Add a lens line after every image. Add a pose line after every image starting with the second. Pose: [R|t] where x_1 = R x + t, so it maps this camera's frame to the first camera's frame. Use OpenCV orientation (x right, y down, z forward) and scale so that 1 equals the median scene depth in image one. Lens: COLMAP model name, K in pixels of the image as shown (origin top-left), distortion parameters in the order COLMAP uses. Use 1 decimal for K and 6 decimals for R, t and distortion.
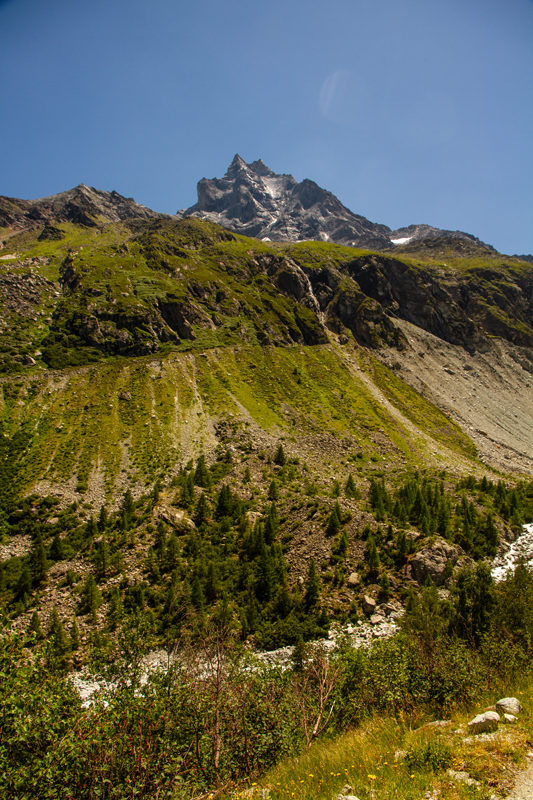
lens RADIAL K [[546.1, 0, 261.6], [0, 546.1, 422.6], [0, 0, 1]] dist [-0.126111, 0.085254]
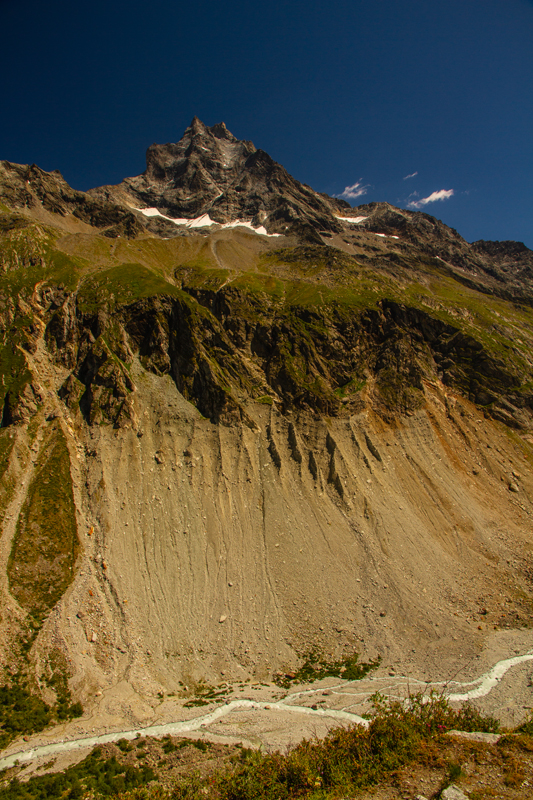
lens RADIAL K [[546.1, 0, 261.6], [0, 546.1, 422.6], [0, 0, 1]] dist [-0.126111, 0.085254]
pose [[0.997624, 0.058829, -0.035862, 0.160496], [-0.055170, 0.993883, 0.095668, -0.073907], [0.041271, -0.093463, 0.994767, 0.031307]]
